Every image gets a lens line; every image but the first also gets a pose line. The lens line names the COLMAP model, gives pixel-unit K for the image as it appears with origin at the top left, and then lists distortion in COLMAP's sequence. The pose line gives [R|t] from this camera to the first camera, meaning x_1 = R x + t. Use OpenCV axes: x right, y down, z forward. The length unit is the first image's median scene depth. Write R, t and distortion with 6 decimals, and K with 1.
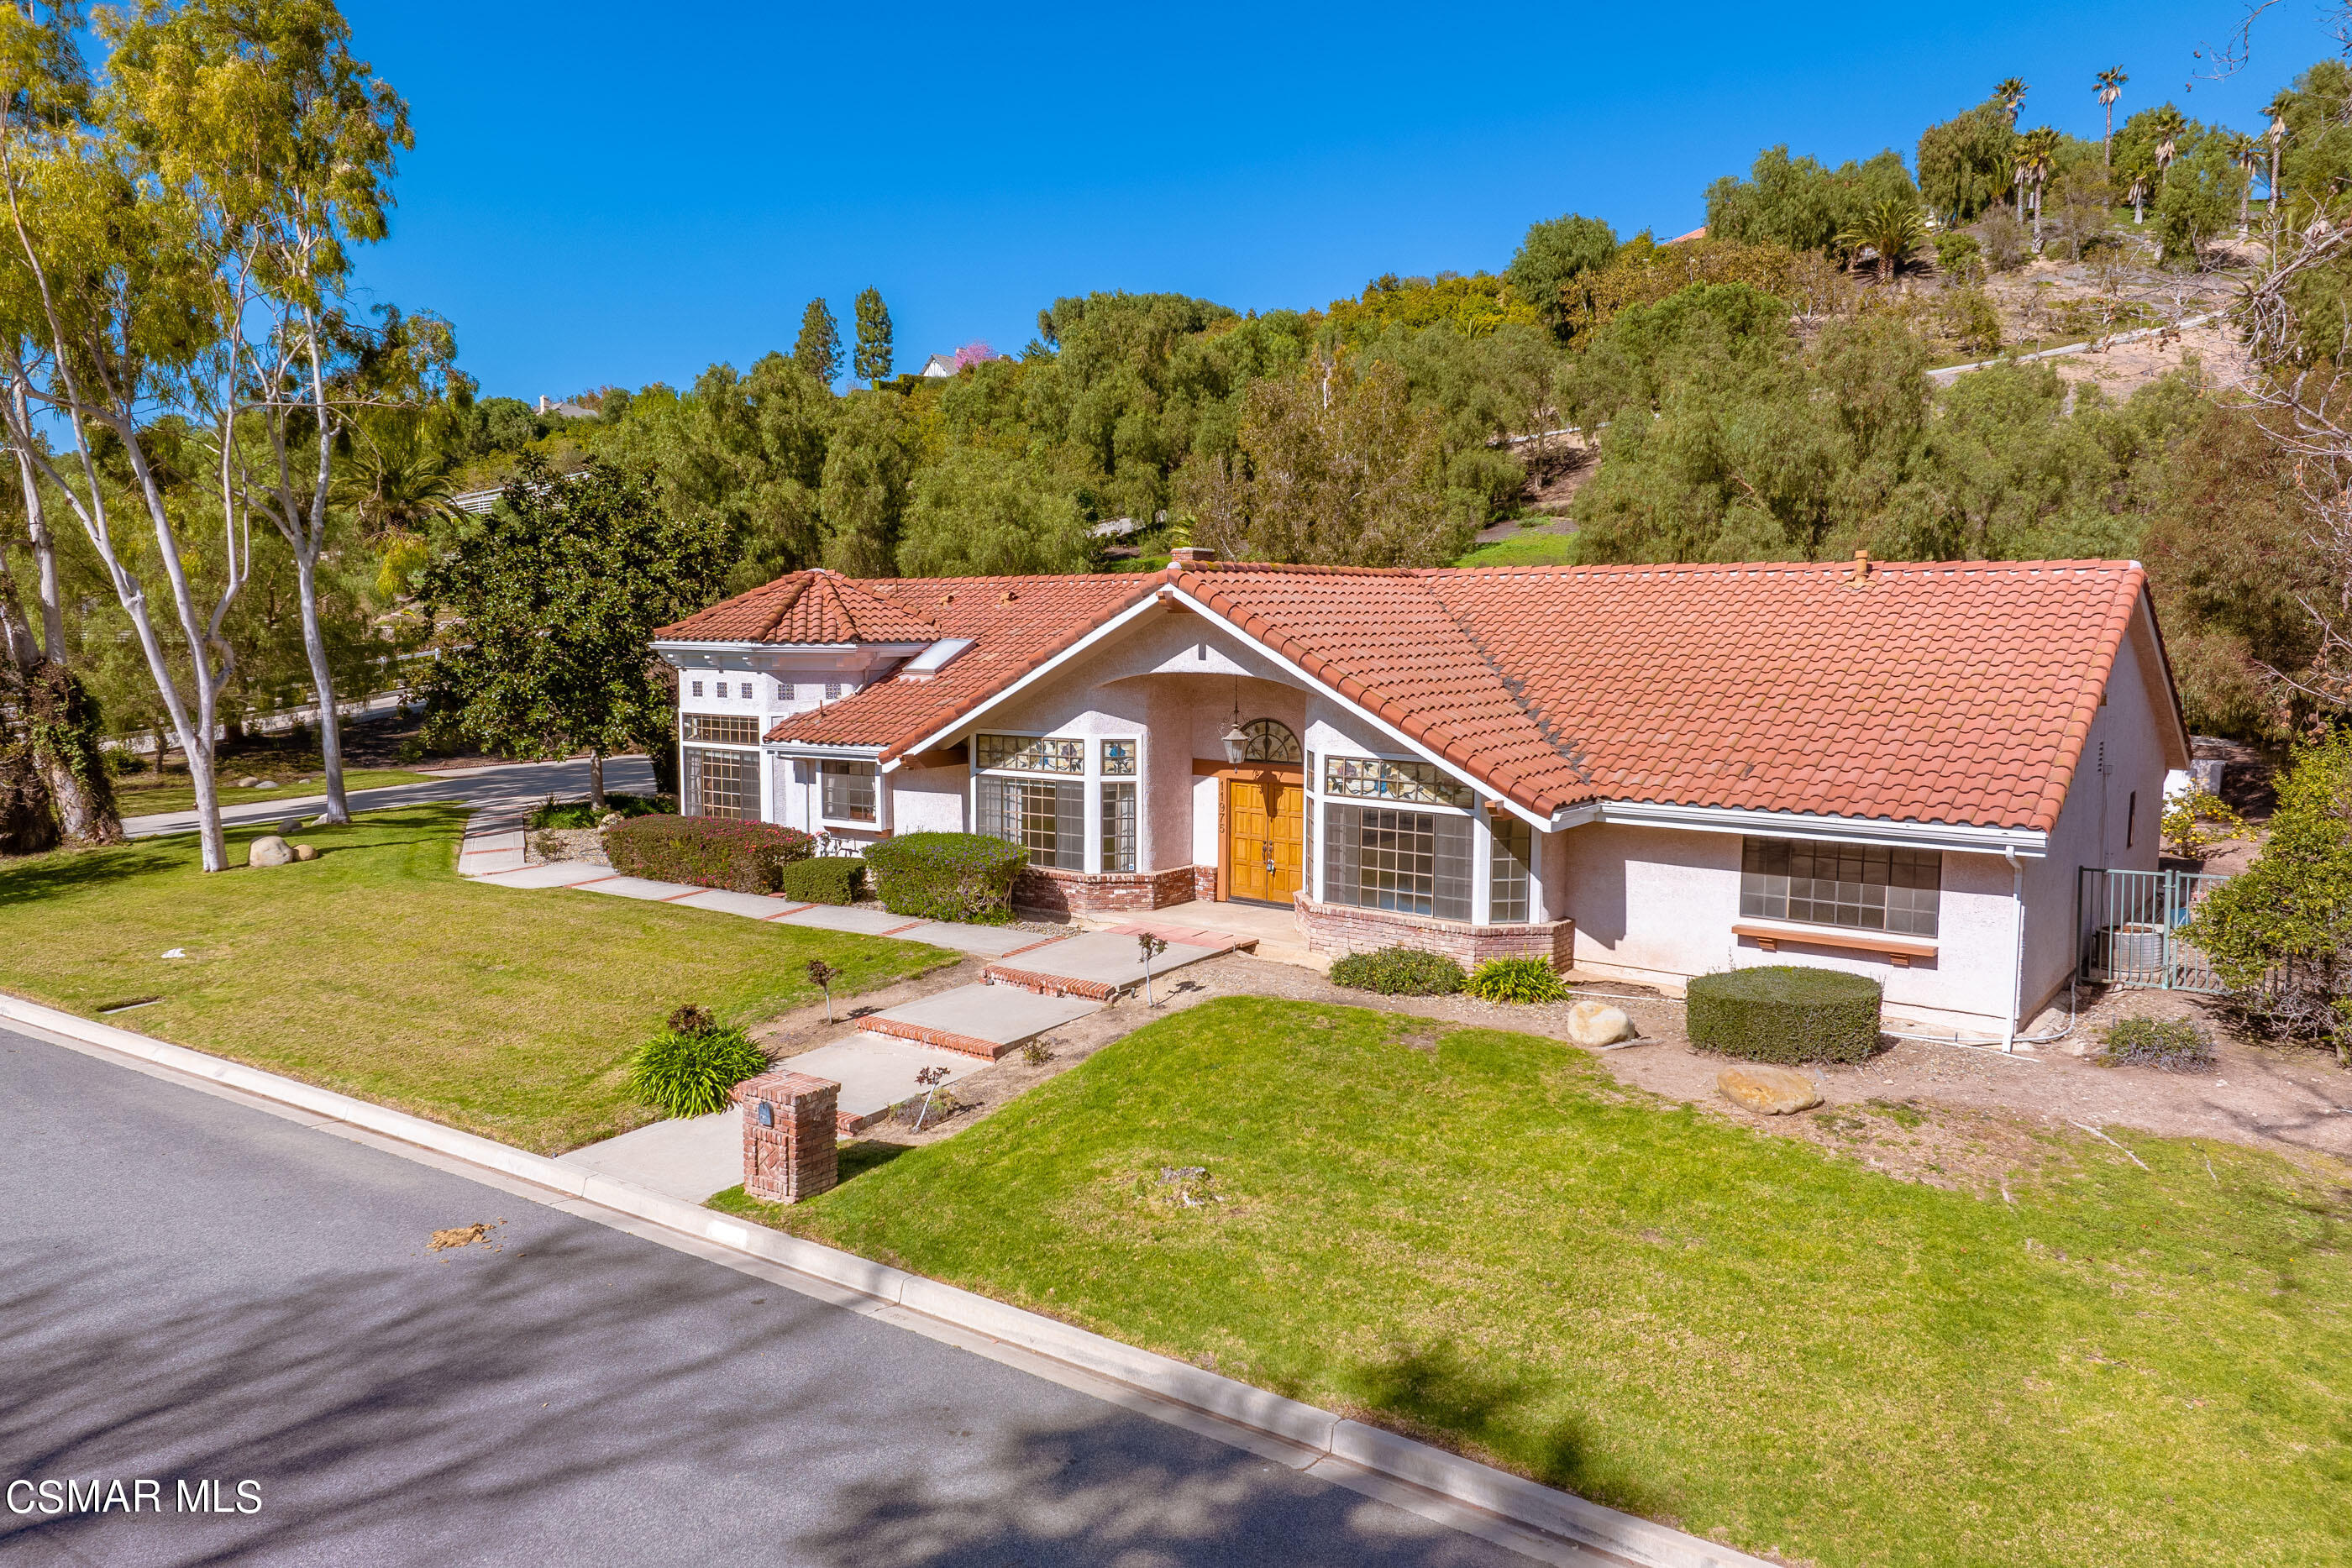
lens RADIAL K [[1654.0, 0, 1173.0], [0, 1654.0, 772.8], [0, 0, 1]] dist [0.051776, -0.017132]
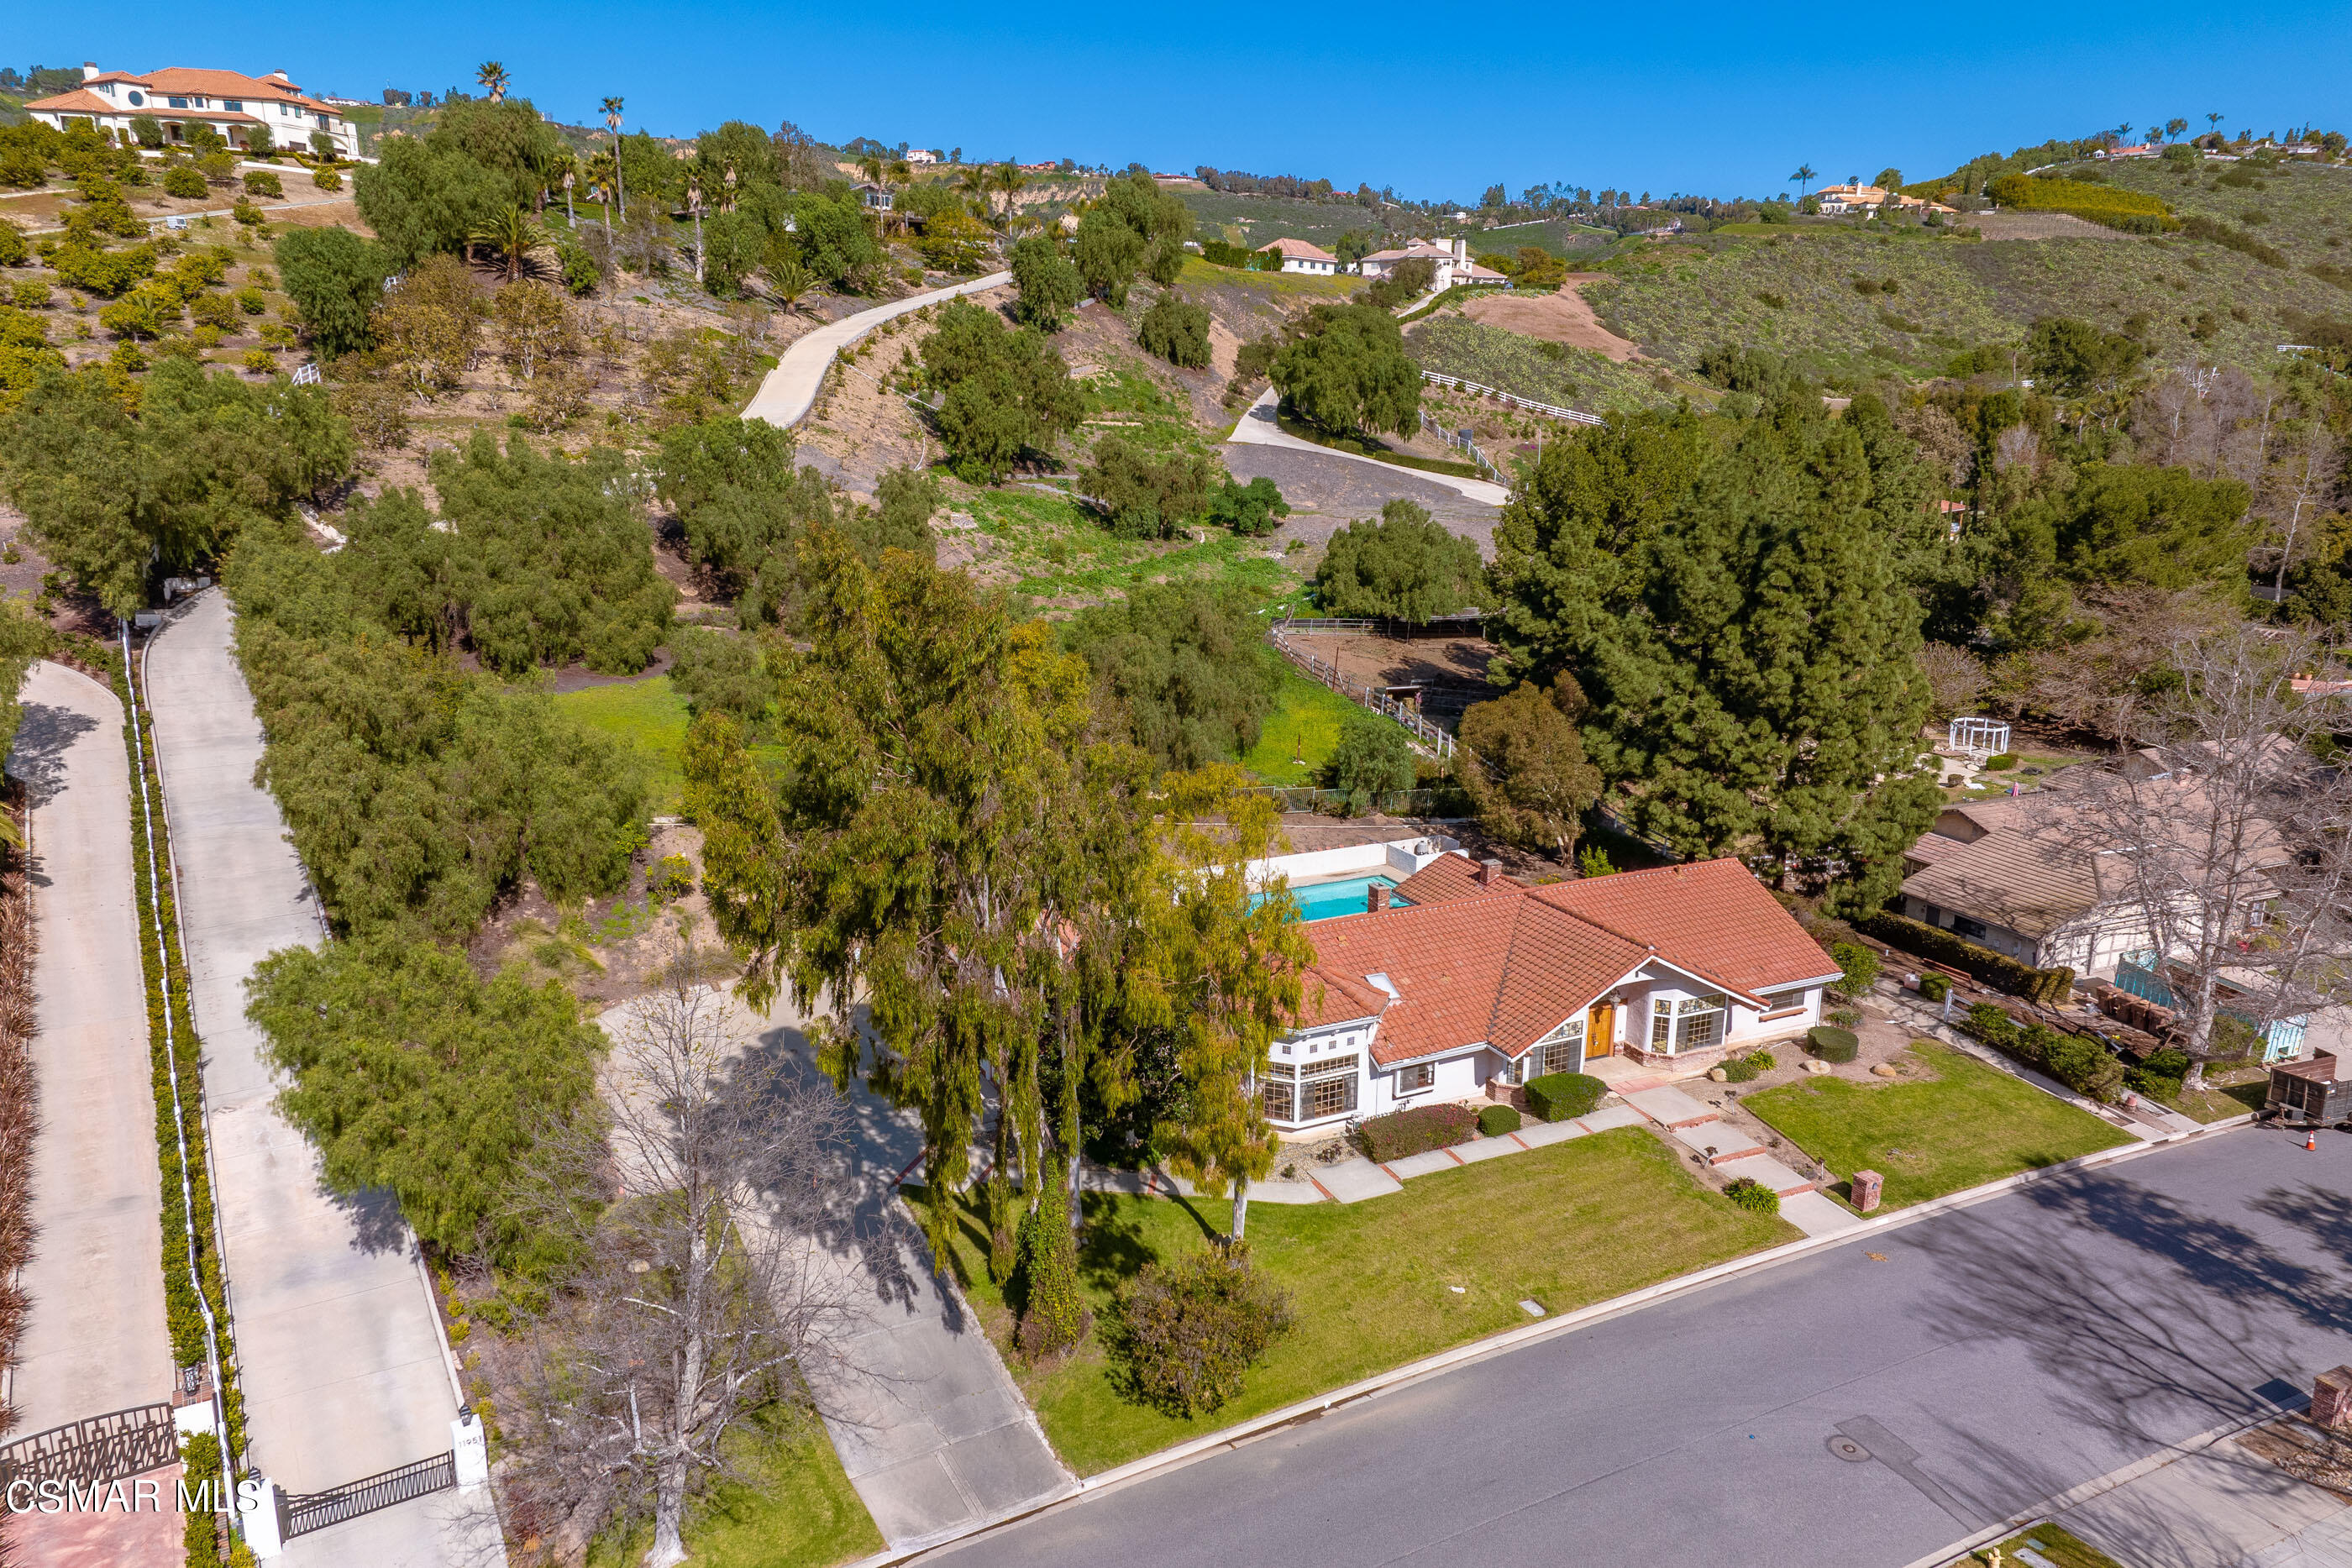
lens RADIAL K [[1654.0, 0, 1171.8], [0, 1654.0, 804.2], [0, 0, 1]] dist [0.051776, -0.017132]
pose [[0.460888, -0.228033, 0.857662, -2.203503], [0.080125, 0.973170, 0.215686, -0.845976], [-0.883834, -0.030687, 0.466794, 0.423247]]
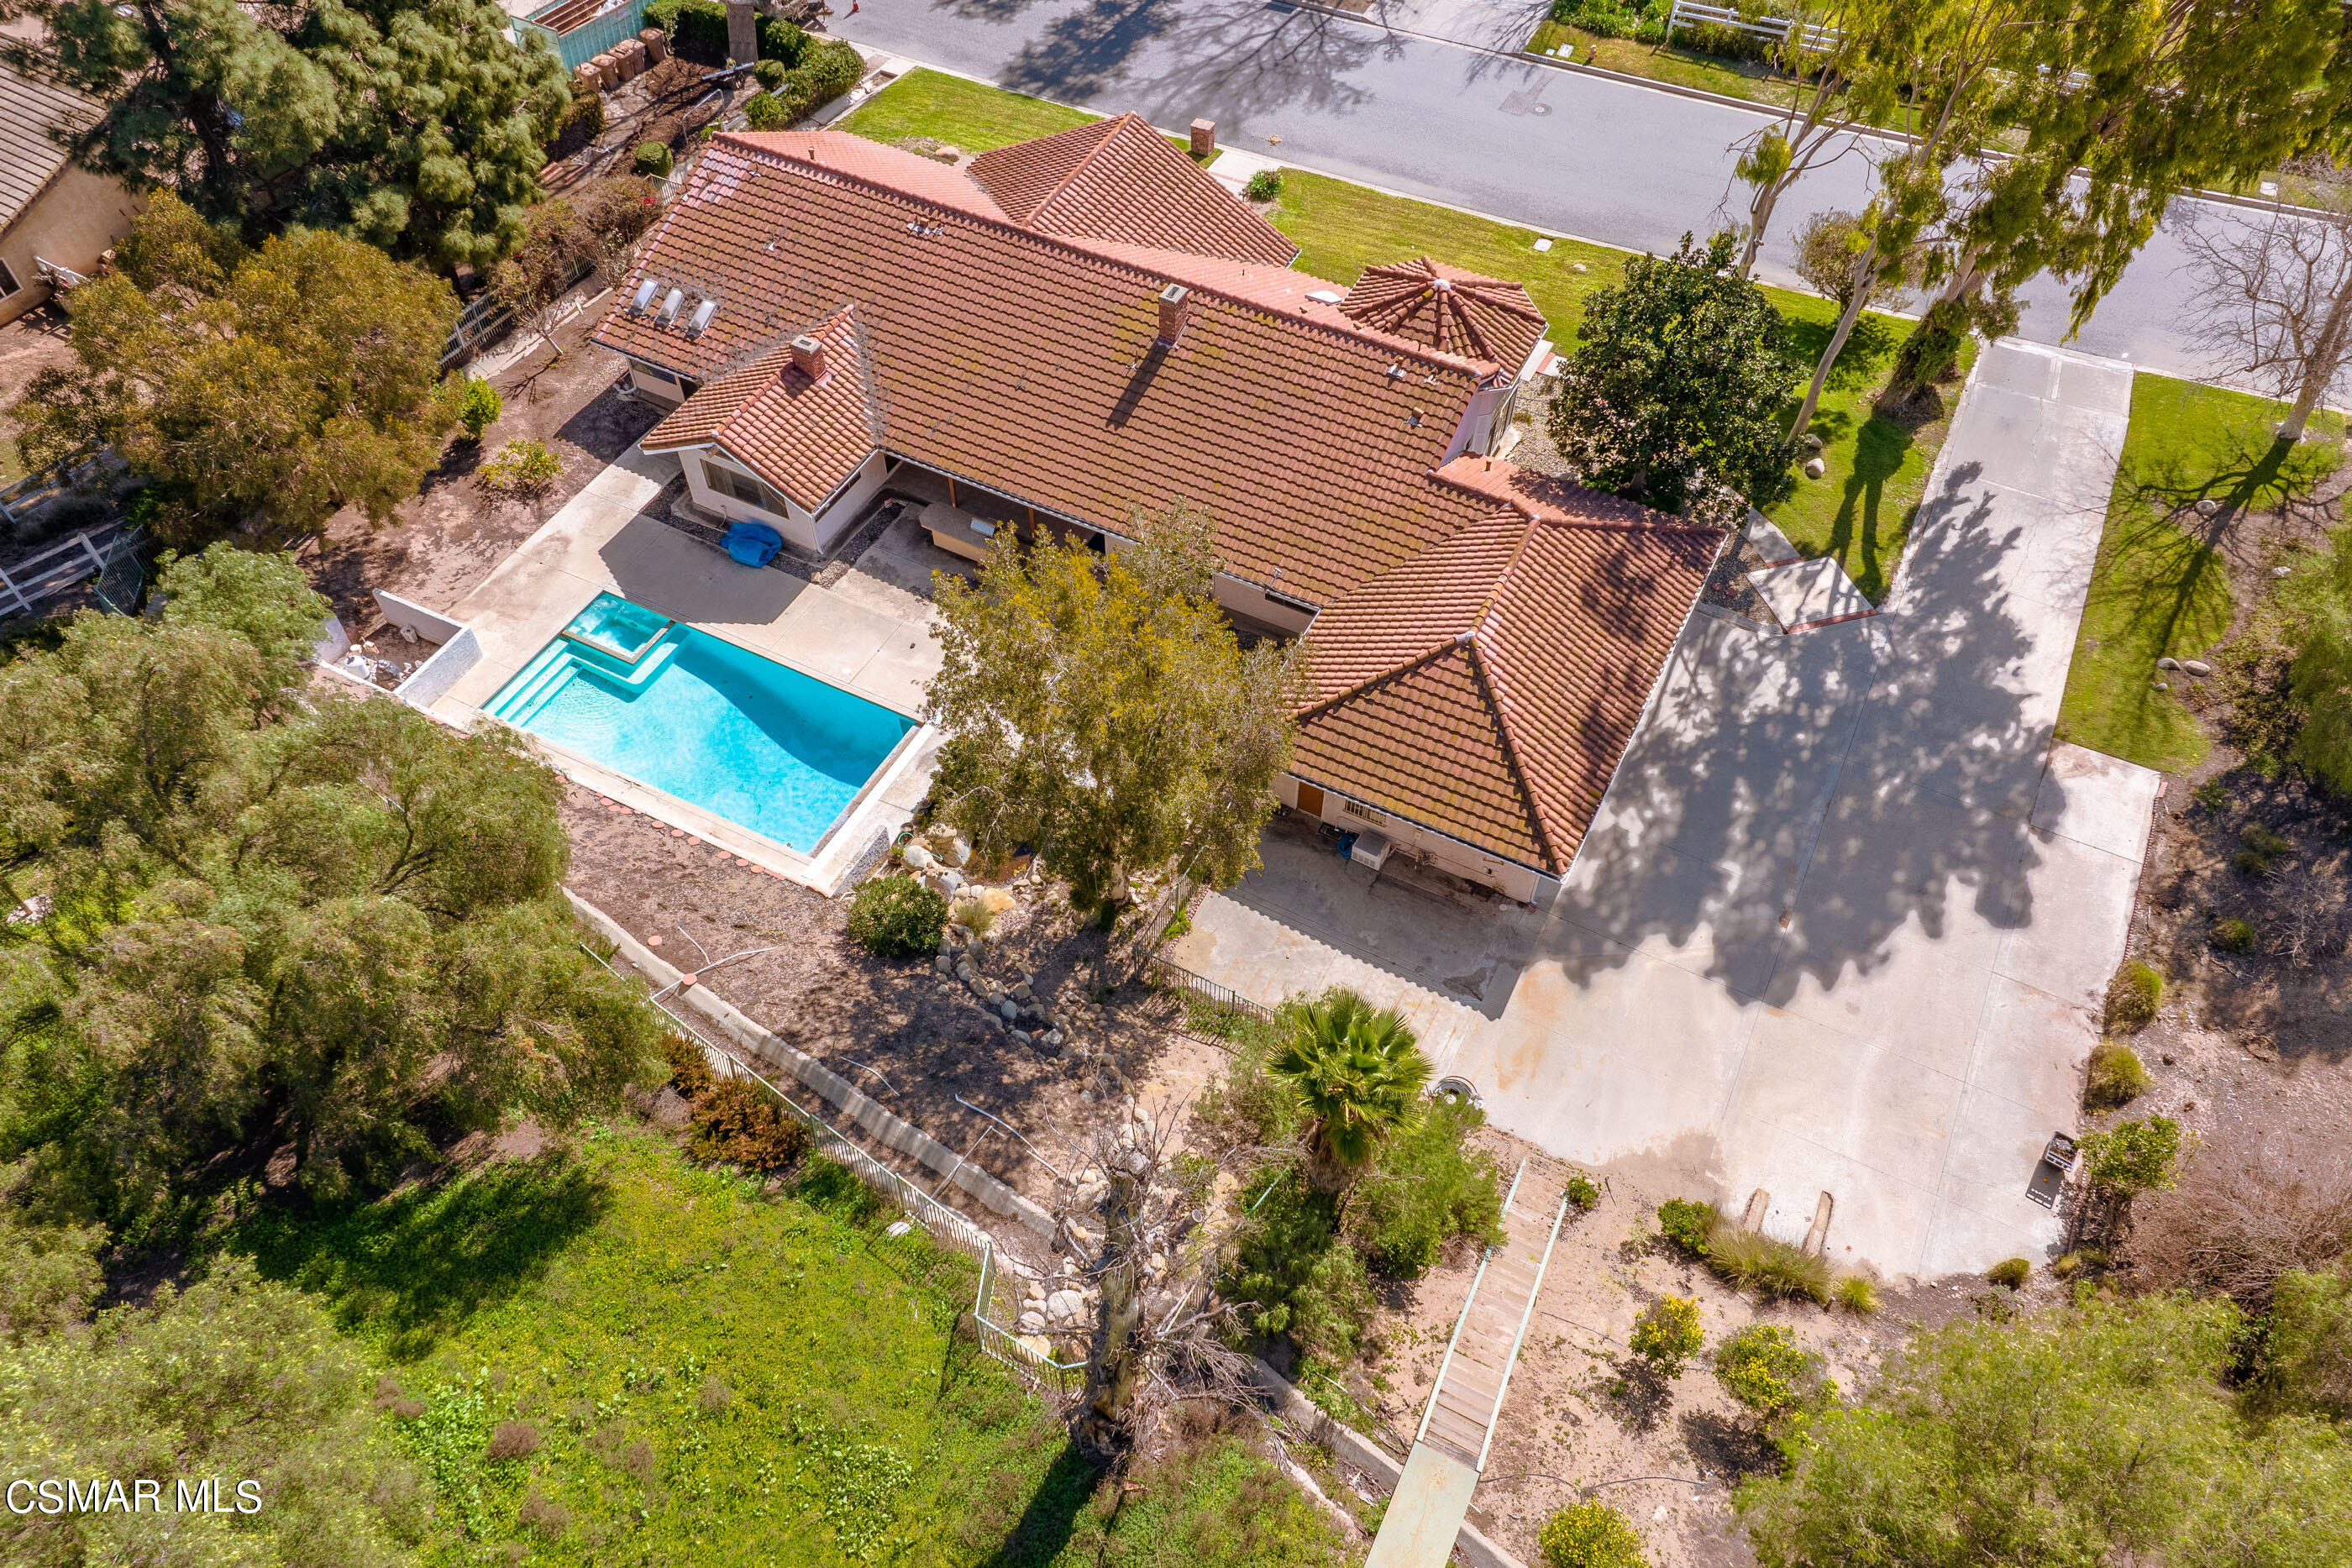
lens RADIAL K [[1654.0, 0, 1184.4], [0, 1654.0, 798.3], [0, 0, 1]] dist [0.051776, -0.017132]
pose [[-0.987220, 0.120179, -0.104660, 0.241526], [-0.022821, 0.543359, 0.839190, -1.367872], [0.157721, 0.830854, -0.533672, 2.687861]]
